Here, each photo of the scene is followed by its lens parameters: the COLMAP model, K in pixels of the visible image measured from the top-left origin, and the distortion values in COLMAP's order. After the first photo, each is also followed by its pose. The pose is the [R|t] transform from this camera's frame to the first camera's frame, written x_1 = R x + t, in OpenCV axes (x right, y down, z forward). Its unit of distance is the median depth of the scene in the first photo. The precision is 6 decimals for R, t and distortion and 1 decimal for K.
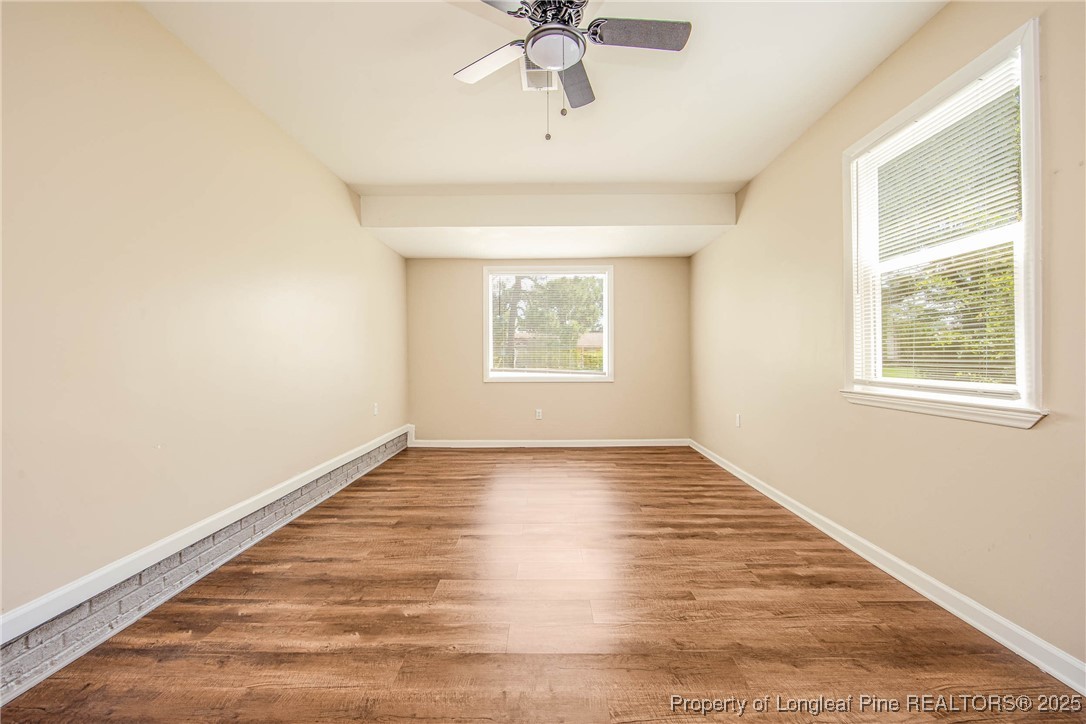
lens RADIAL K [[438.0, 0, 536.4], [0, 438.0, 358.0], [0, 0, 1]] dist [-0.007295, 0.000765]
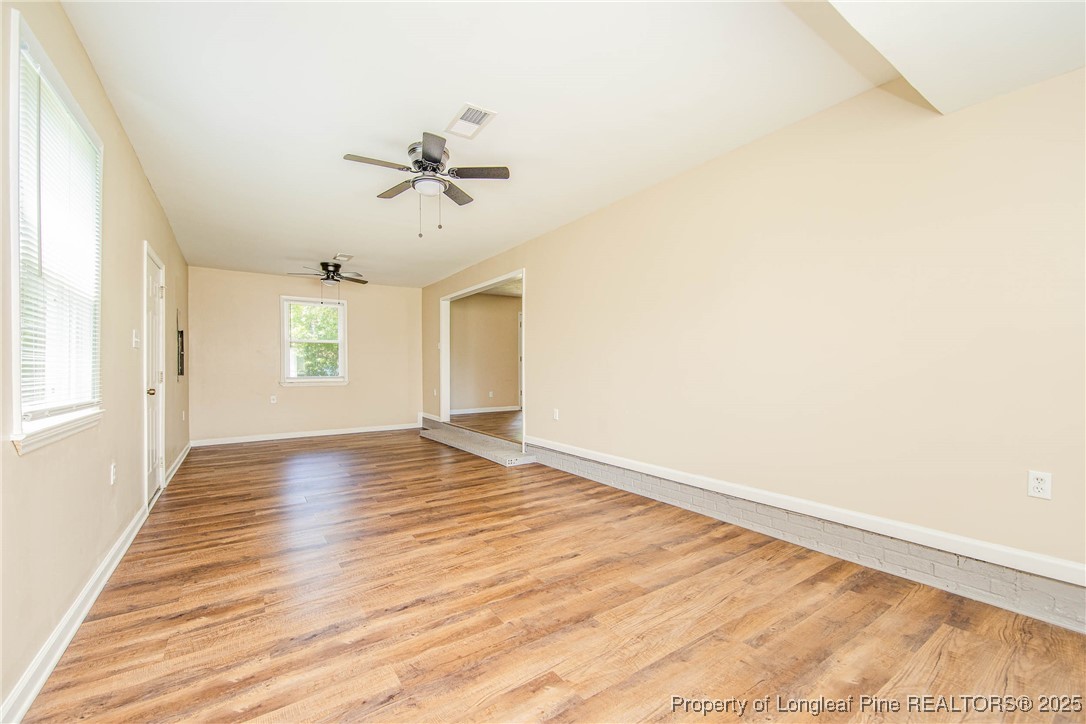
lens RADIAL K [[433.0, 0, 549.7], [0, 433.0, 364.0], [0, 0, 1]] dist [-0.005926, 0.000271]
pose [[-0.798107, 0.006386, -0.602482, 0.539816], [0.010886, 0.999933, -0.003822, -0.016057], [0.602418, -0.009609, -0.798123, 2.042908]]
